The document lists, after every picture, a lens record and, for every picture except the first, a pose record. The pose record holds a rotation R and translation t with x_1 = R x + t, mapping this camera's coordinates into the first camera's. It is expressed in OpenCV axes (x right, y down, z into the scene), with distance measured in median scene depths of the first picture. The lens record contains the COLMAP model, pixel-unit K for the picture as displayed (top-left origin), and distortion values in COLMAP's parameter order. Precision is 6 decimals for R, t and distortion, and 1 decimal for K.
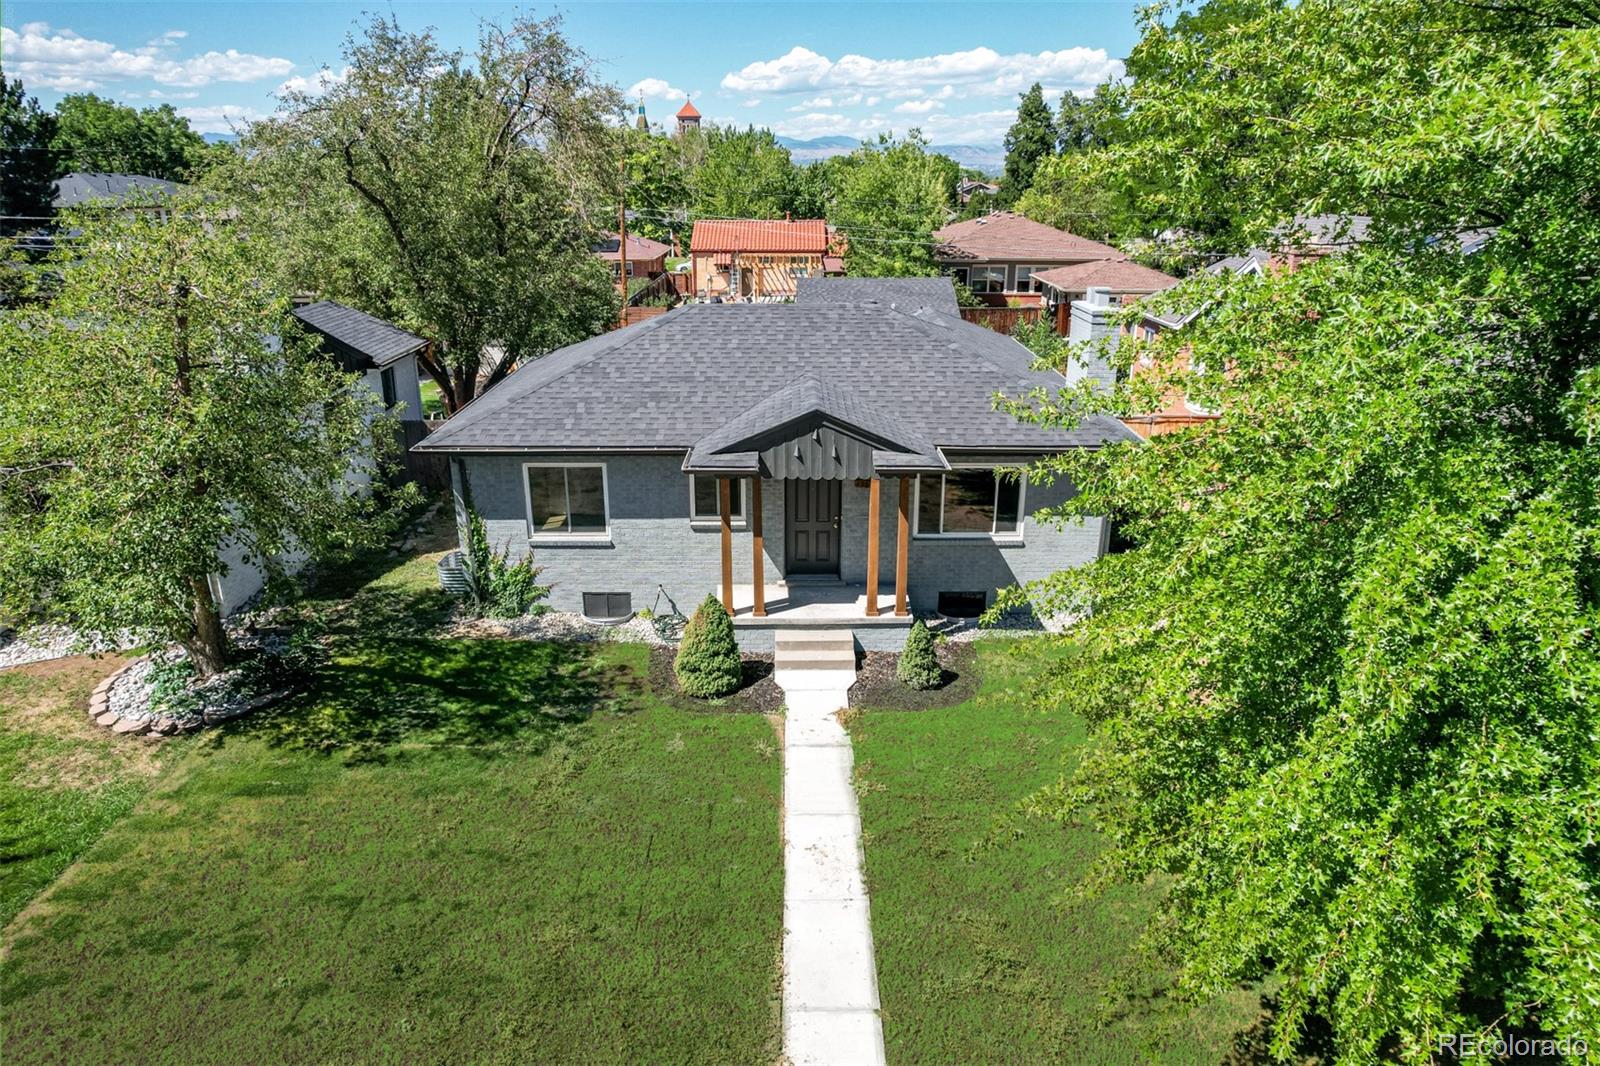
lens RADIAL K [[1020.8, 0, 856.6], [0, 1020.8, 546.7], [0, 0, 1]] dist [-0.069261, 0.057197]
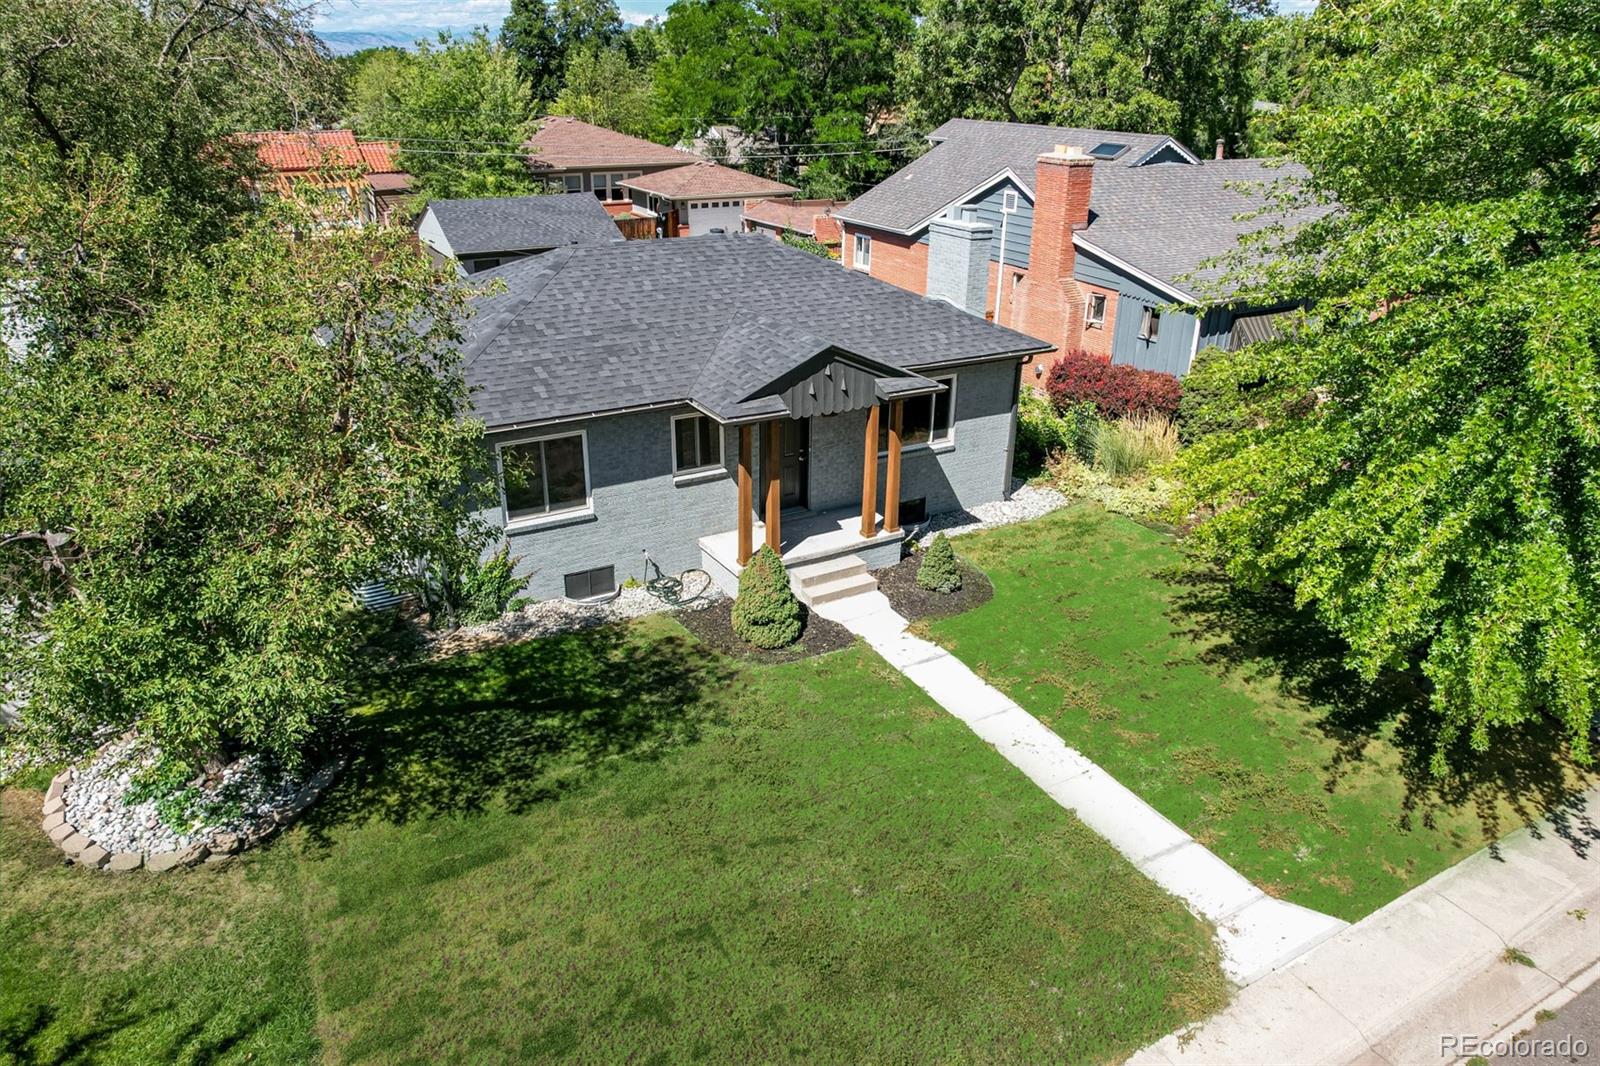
lens RADIAL K [[1020.8, 0, 857.8], [0, 1020.8, 543.3], [0, 0, 1]] dist [-0.069261, 0.057197]
pose [[0.876185, -0.195334, 0.440618, -0.442819], [0.154988, 0.979826, 0.126175, -0.058068], [-0.456375, -0.042262, 0.888783, 0.070667]]
